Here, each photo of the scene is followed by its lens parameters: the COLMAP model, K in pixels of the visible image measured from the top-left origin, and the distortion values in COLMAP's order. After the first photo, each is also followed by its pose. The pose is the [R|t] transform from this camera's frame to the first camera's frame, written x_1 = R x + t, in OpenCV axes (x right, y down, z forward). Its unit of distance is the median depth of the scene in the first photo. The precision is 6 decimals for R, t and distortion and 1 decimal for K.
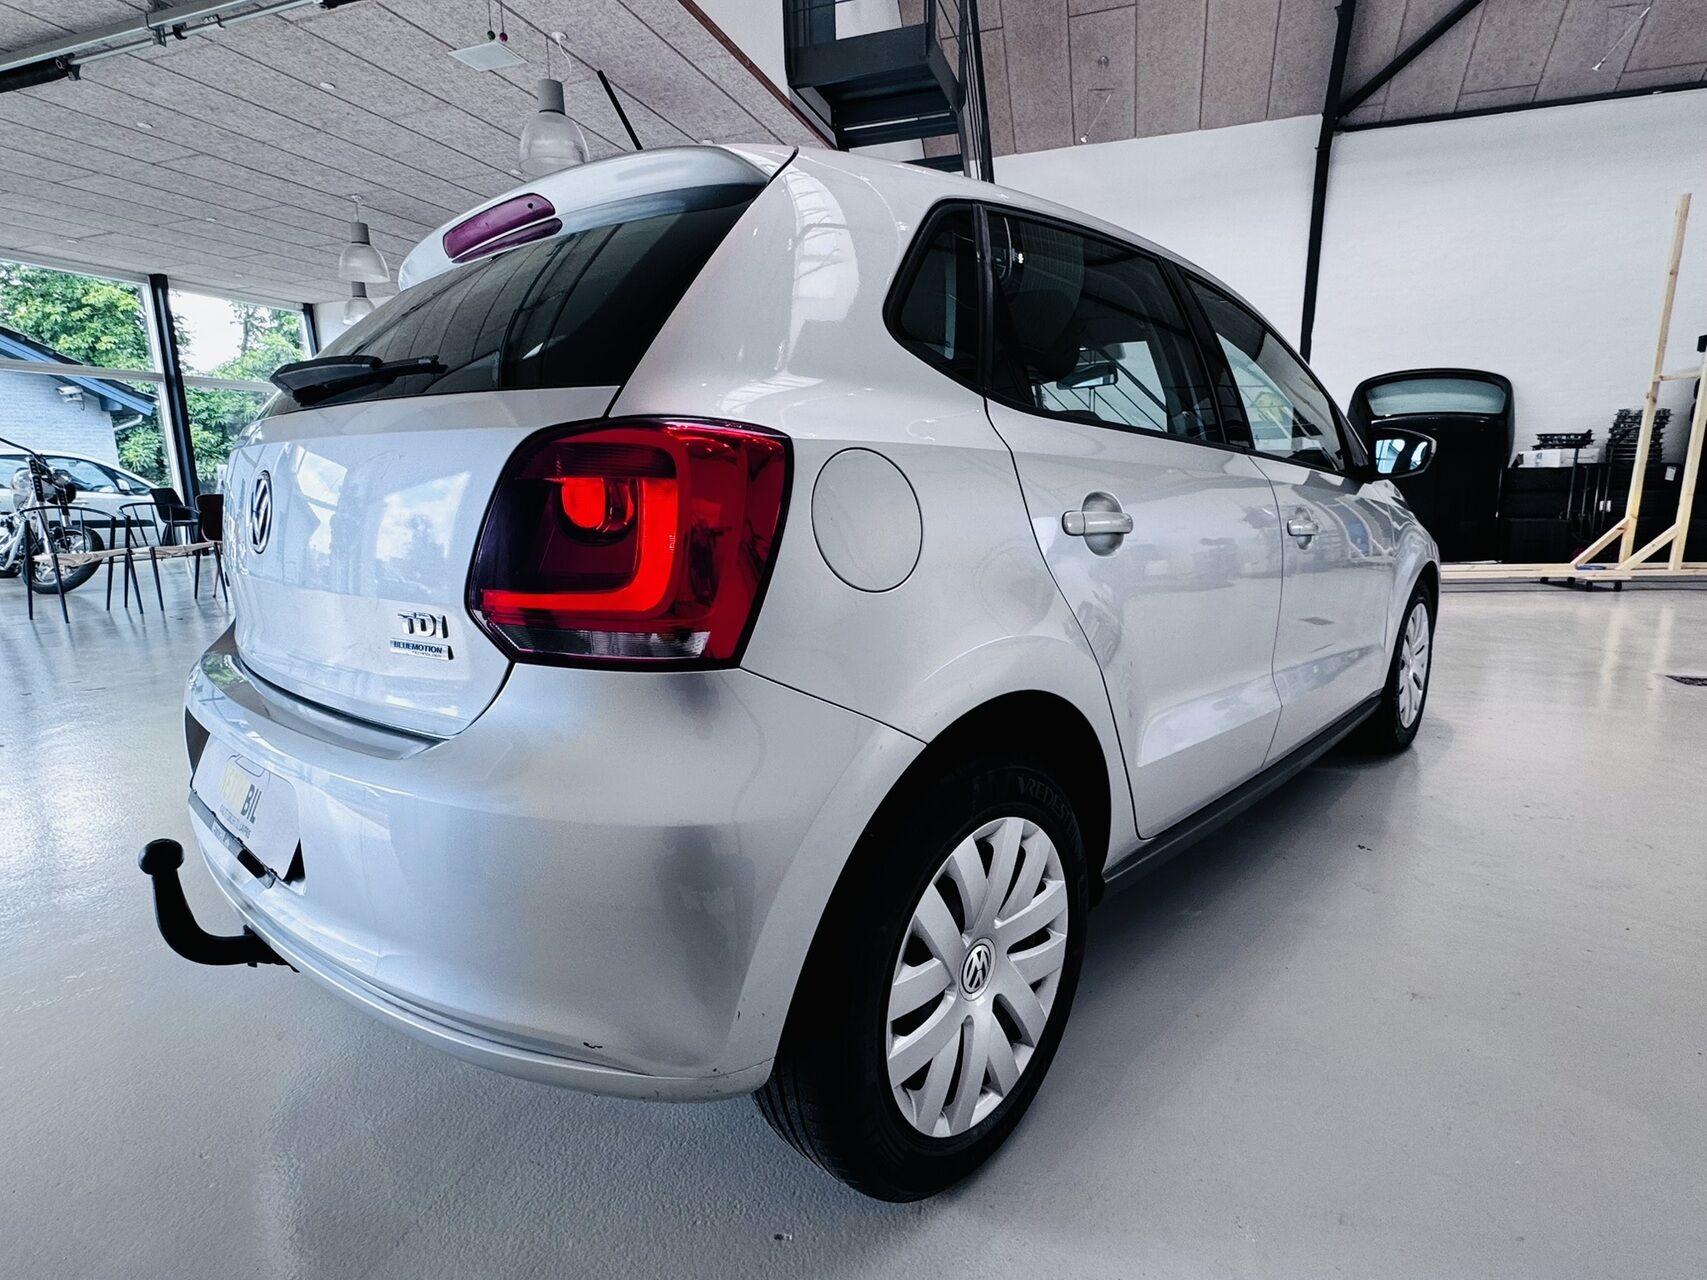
lens RADIAL K [[874.1, 0, 853.5], [0, 874.1, 640.0], [0, 0, 1]] dist [-0.003815, -0.001605]
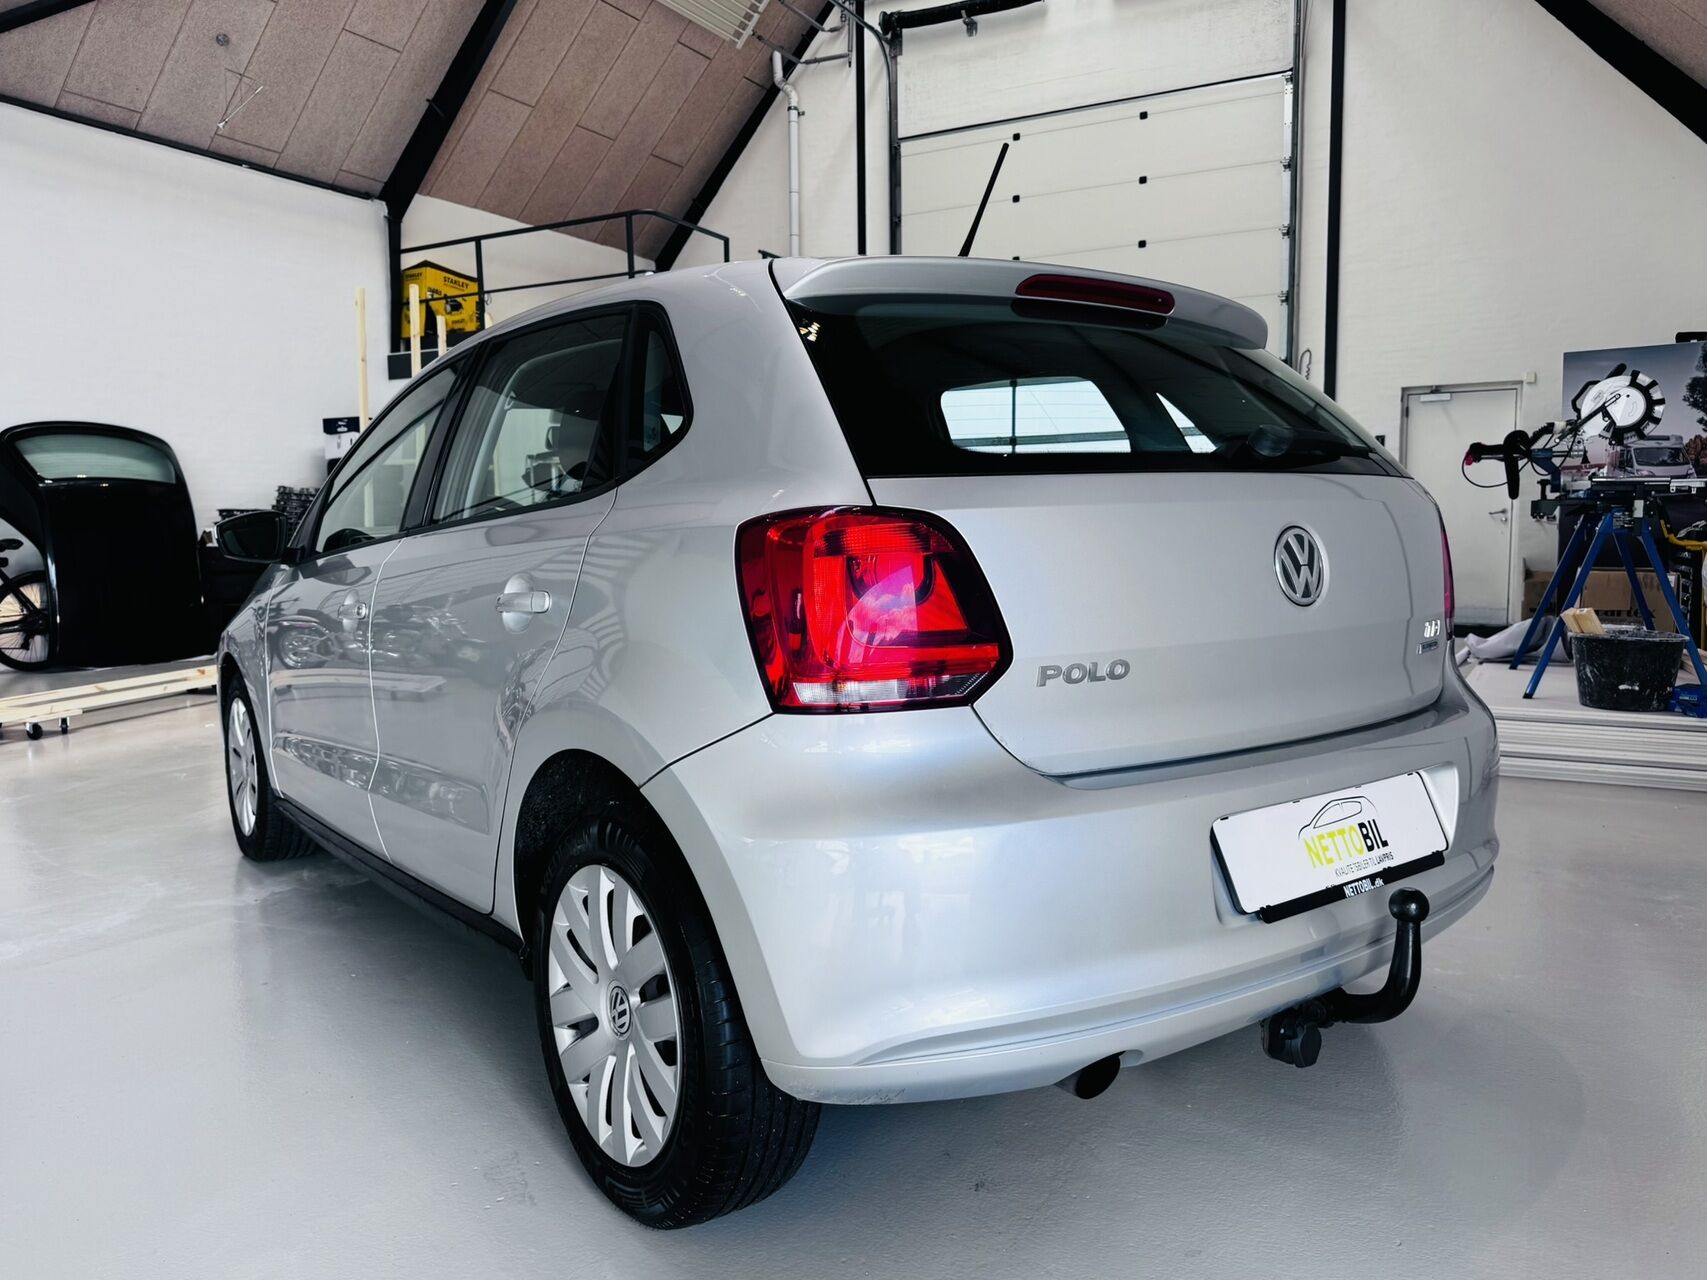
lens RADIAL K [[1230.7, 0, 853.5], [0, 1230.7, 640.0], [0, 0, 1]] dist [-0.006125, -0.007584]
pose [[0.154193, -0.073820, 0.985279, -0.371249], [0.195277, 0.979812, 0.042850, -0.038640], [-0.968551, 0.185795, 0.165495, 0.218147]]
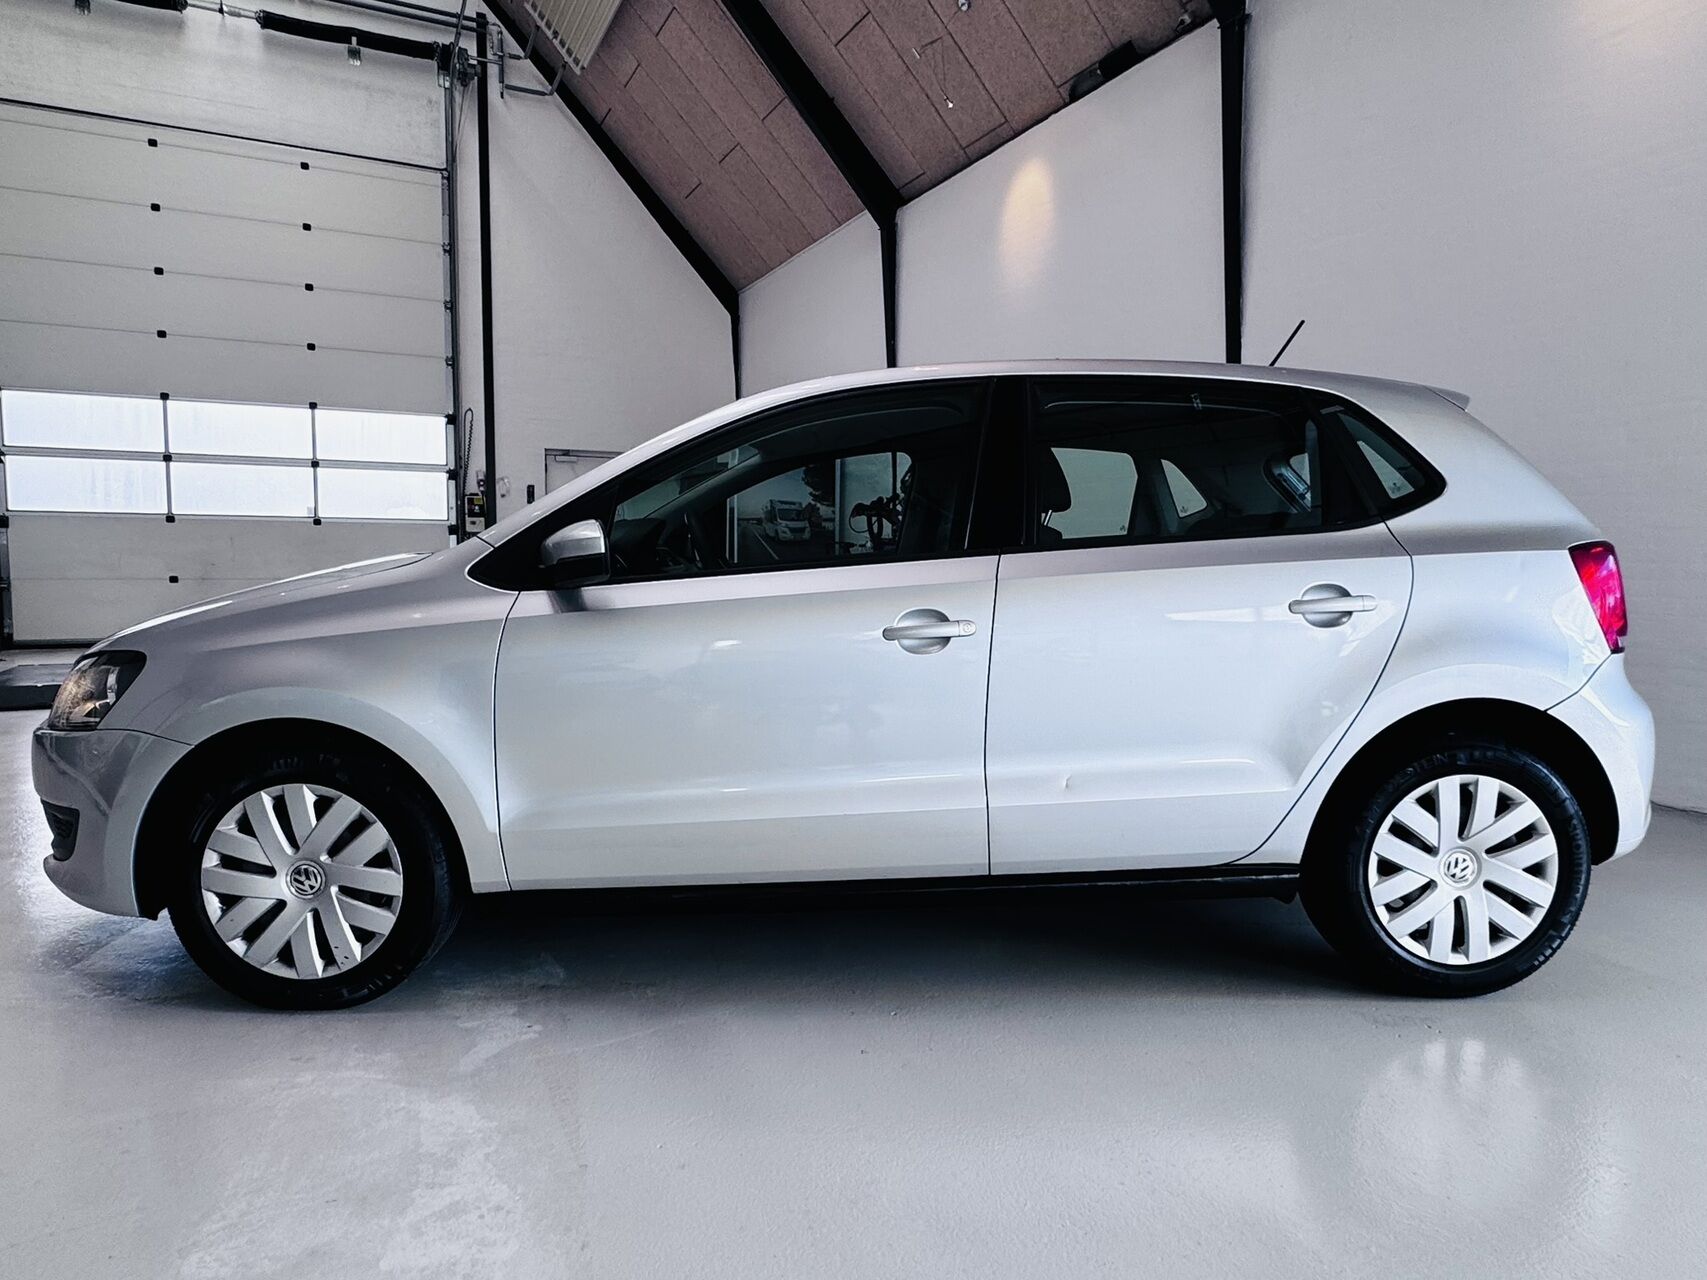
lens RADIAL K [[1025.7, 0, 853.5], [0, 1025.7, 640.0], [0, 0, 1]] dist [0.000787, -0.001424]
pose [[-0.713933, -0.044379, 0.698807, -0.239572], [0.138624, 0.969279, 0.203181, -0.117288], [-0.686355, 0.241929, -0.685848, 0.612270]]
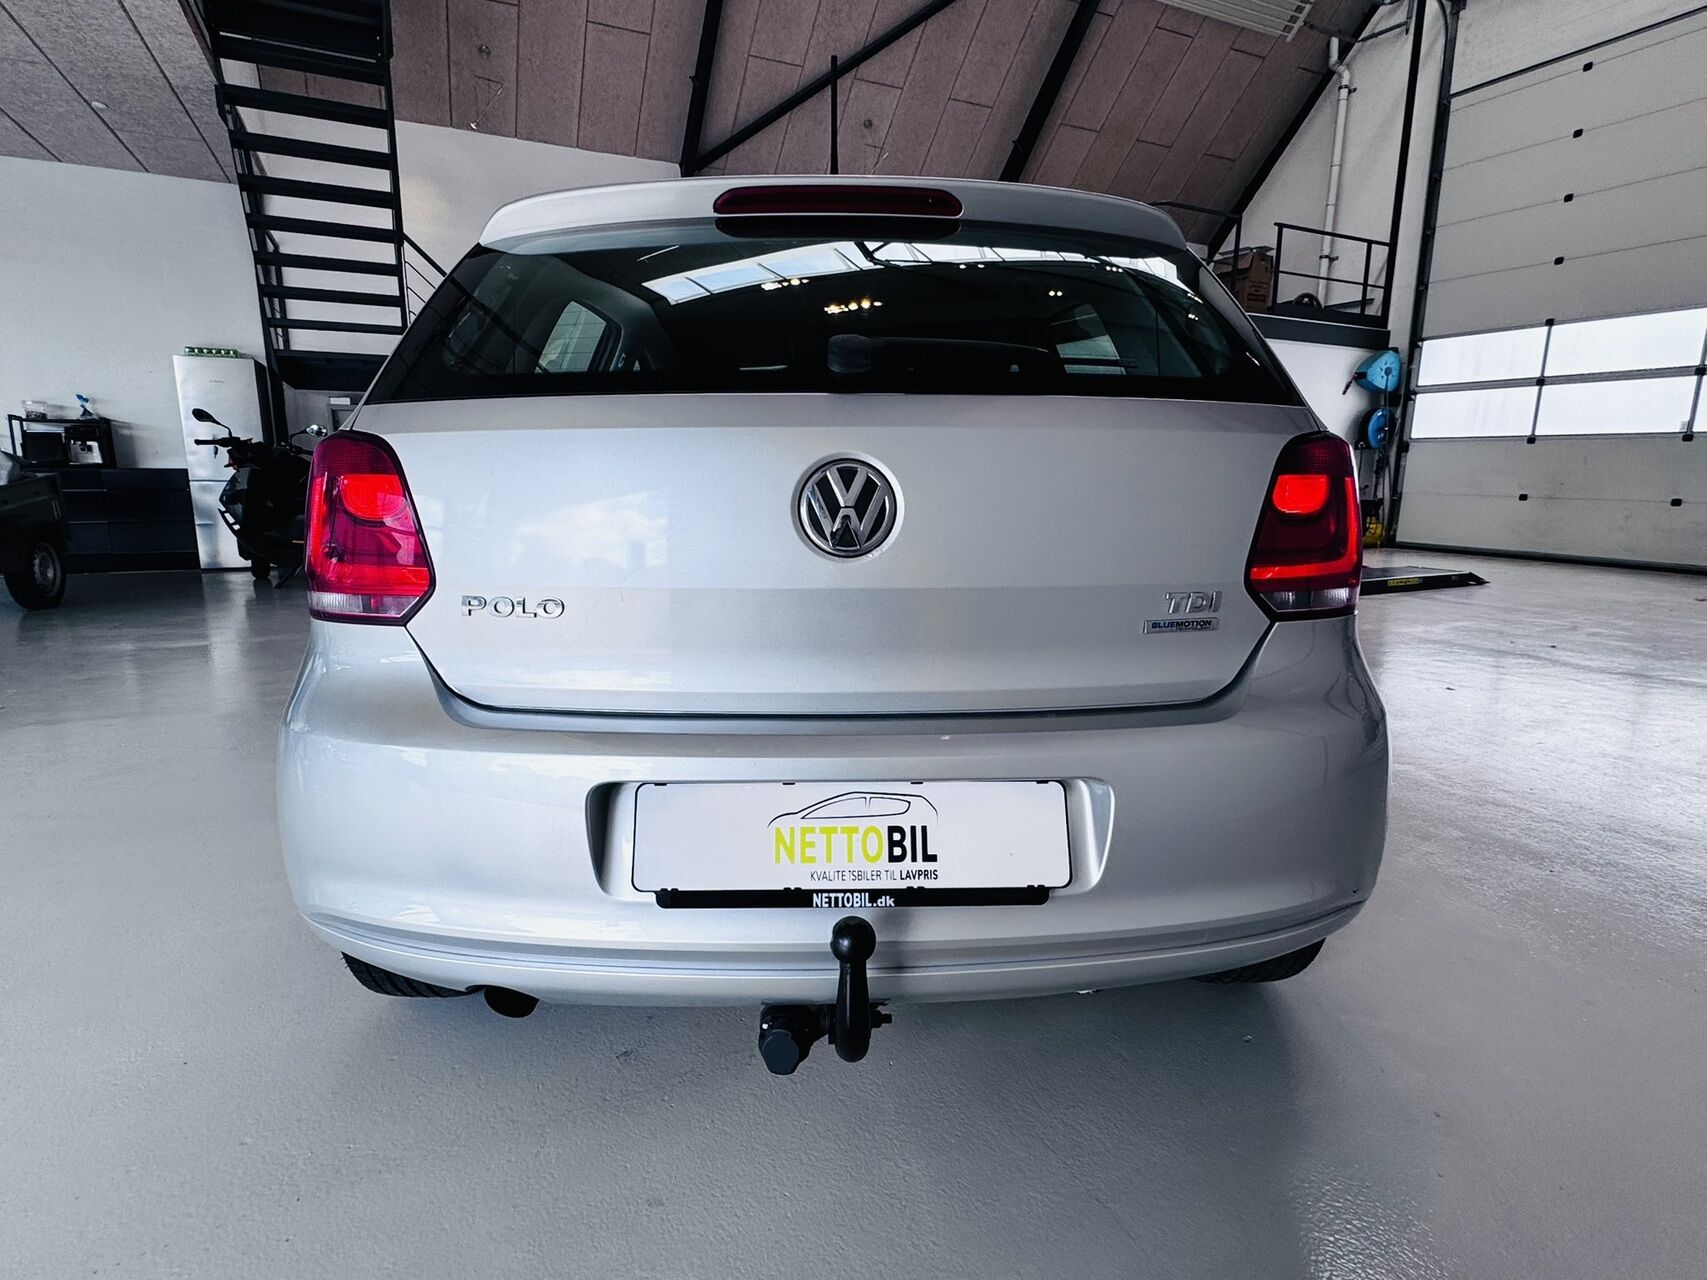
lens RADIAL K [[874.1, 0, 853.5], [0, 874.1, 640.0], [0, 0, 1]] dist [-0.003815, -0.001605]
pose [[0.694535, -0.117736, 0.709760, -0.218665], [0.119772, 0.991674, 0.047297, -0.010292], [-0.709419, 0.052160, 0.702854, 0.068903]]
